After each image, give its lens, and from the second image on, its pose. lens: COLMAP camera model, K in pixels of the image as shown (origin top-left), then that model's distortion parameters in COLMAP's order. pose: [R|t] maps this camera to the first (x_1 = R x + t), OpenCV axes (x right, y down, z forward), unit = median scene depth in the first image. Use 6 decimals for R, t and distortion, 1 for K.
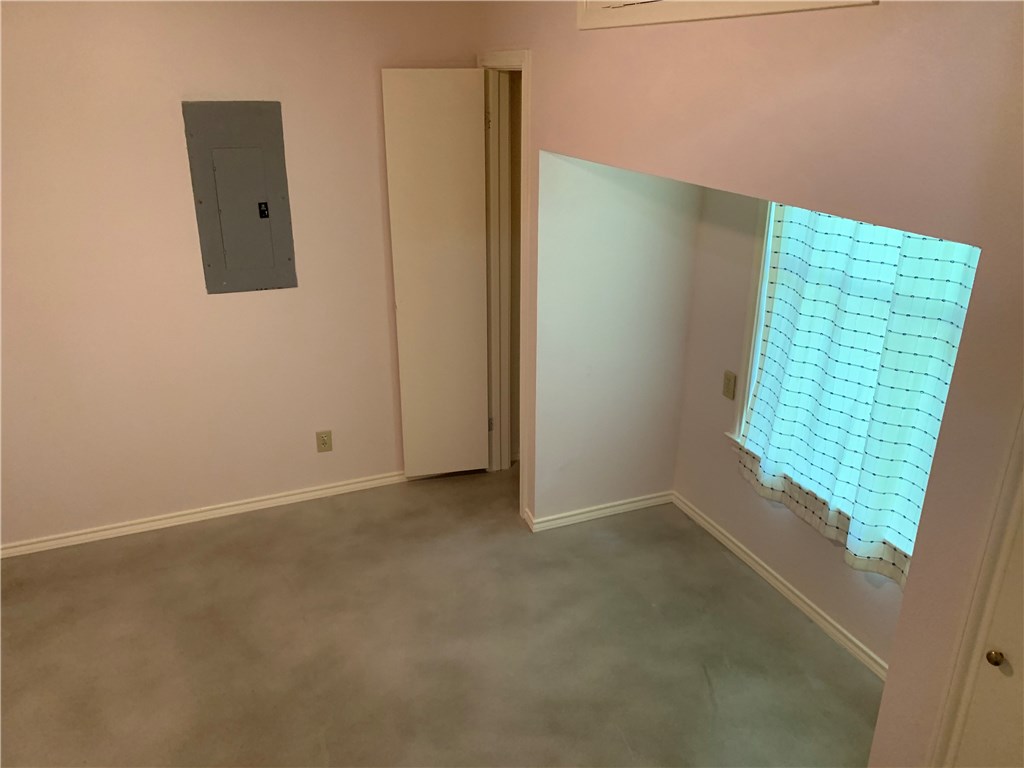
lens RADIAL K [[774.9, 0, 509.0], [0, 774.9, 375.5], [0, 0, 1]] dist [0.105146, -0.249892]
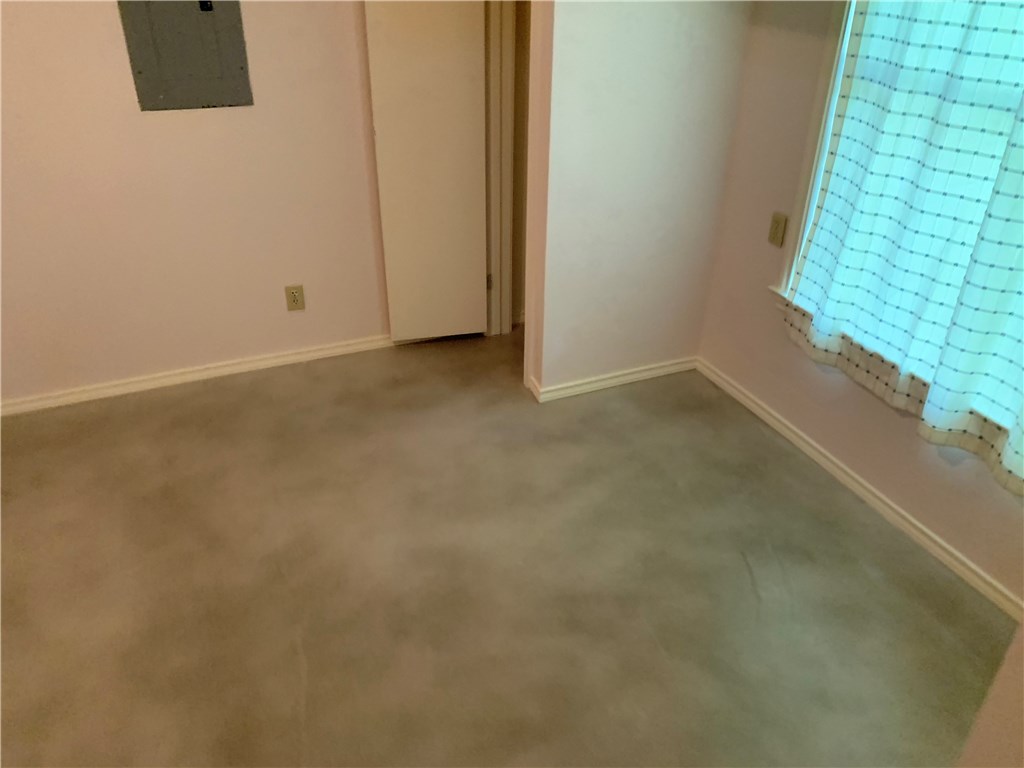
lens RADIAL K [[774.9, 0, 509.0], [0, 774.9, 375.5], [0, 0, 1]] dist [0.105146, -0.249892]
pose [[0.999842, 0.000529, 0.017776, -0.021897], [-0.003347, 0.987295, 0.158864, 0.037826], [-0.017466, -0.158898, 0.987140, 0.165737]]
